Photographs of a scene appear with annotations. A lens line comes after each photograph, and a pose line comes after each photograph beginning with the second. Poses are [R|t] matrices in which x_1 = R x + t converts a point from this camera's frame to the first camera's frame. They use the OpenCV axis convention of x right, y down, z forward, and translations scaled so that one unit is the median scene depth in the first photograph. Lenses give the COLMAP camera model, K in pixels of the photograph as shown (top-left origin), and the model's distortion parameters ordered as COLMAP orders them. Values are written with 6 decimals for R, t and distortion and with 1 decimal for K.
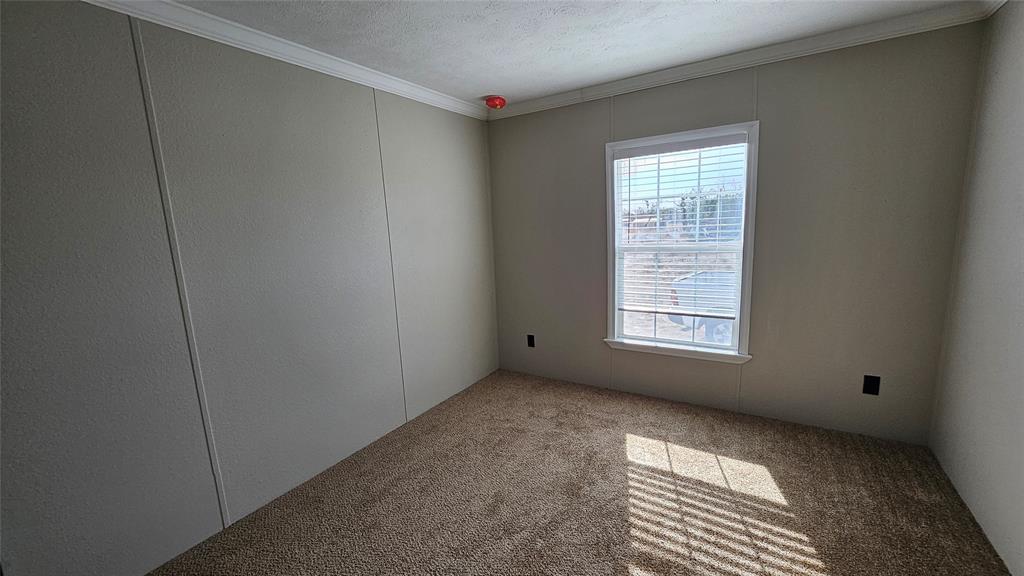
lens RADIAL K [[404.5, 0, 513.9], [0, 404.5, 292.1], [0, 0, 1]] dist [-0.006409, -0.000120]
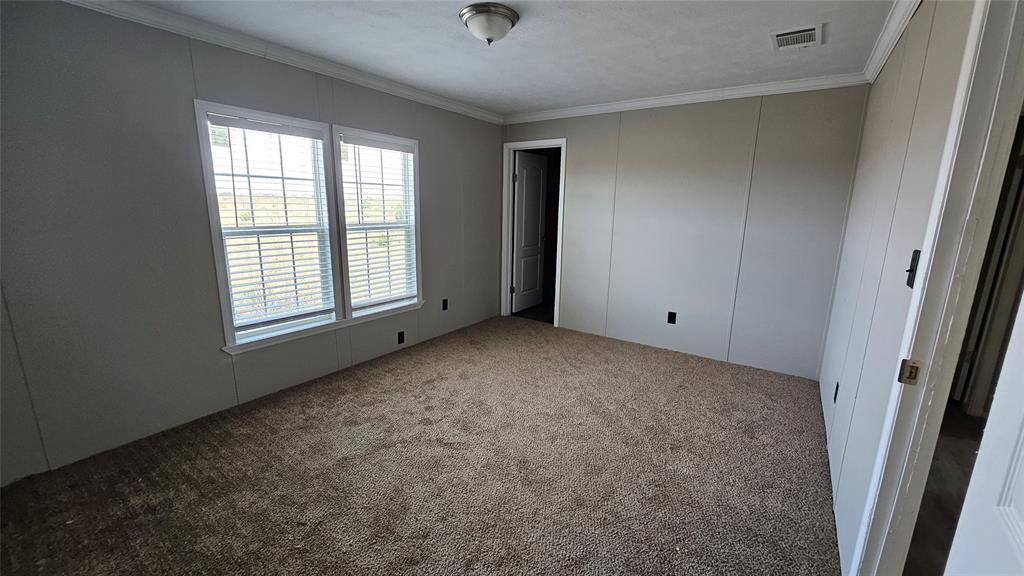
lens RADIAL K [[404.5, 0, 513.9], [0, 404.5, 292.1], [0, 0, 1]] dist [-0.006409, -0.000120]
pose [[0.044463, -0.156077, 0.986744, -0.880137], [0.143480, 0.978478, 0.148304, -0.044790], [-0.988654, 0.134984, 0.065900, 0.592805]]
